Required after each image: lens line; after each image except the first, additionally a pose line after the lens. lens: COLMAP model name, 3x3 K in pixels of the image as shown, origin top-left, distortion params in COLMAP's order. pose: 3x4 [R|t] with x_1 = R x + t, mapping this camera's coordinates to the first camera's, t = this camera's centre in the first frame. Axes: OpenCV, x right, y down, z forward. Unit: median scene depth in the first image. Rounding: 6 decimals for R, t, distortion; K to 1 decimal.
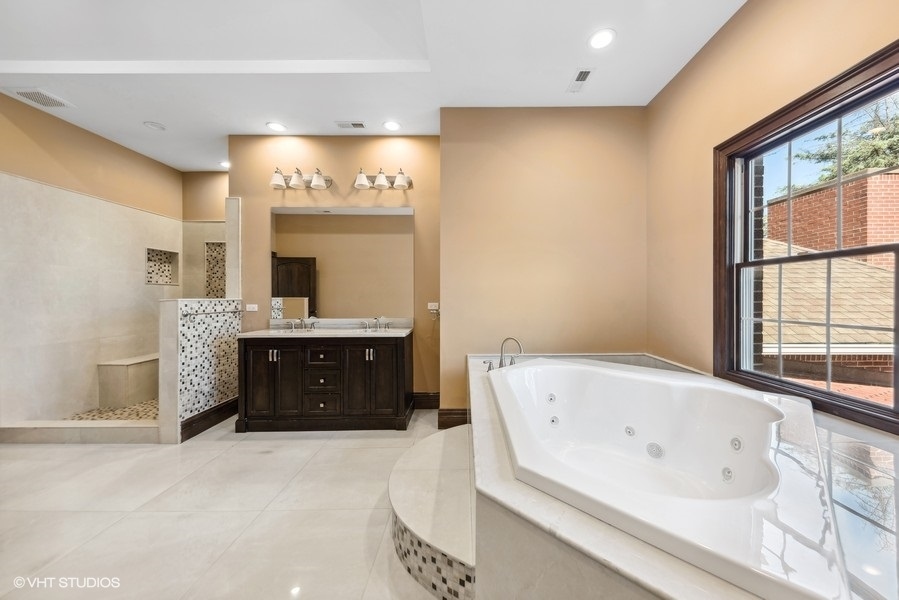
lens RADIAL K [[311.1, 0, 461.2], [0, 311.1, 297.5], [0, 0, 1]] dist [0.000020, -0.000104]
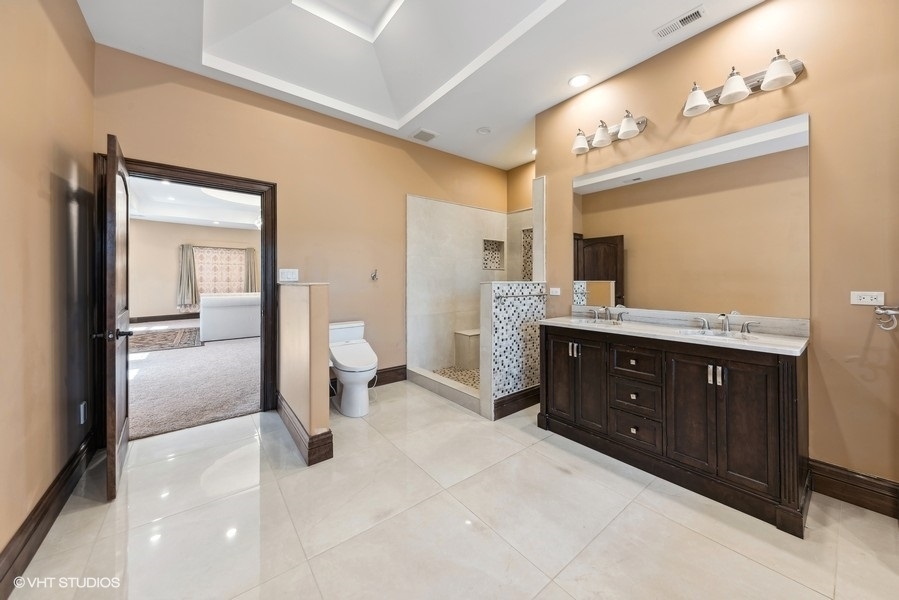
lens RADIAL K [[323.7, 0, 472.3], [0, 323.7, 279.7], [0, 0, 1]] dist [0.011909, -0.000116]
pose [[0.643429, -0.001006, -0.765505, -0.099679], [-0.001817, 0.999994, -0.002841, 0.000997], [0.765504, 0.003219, 0.643424, 0.205339]]
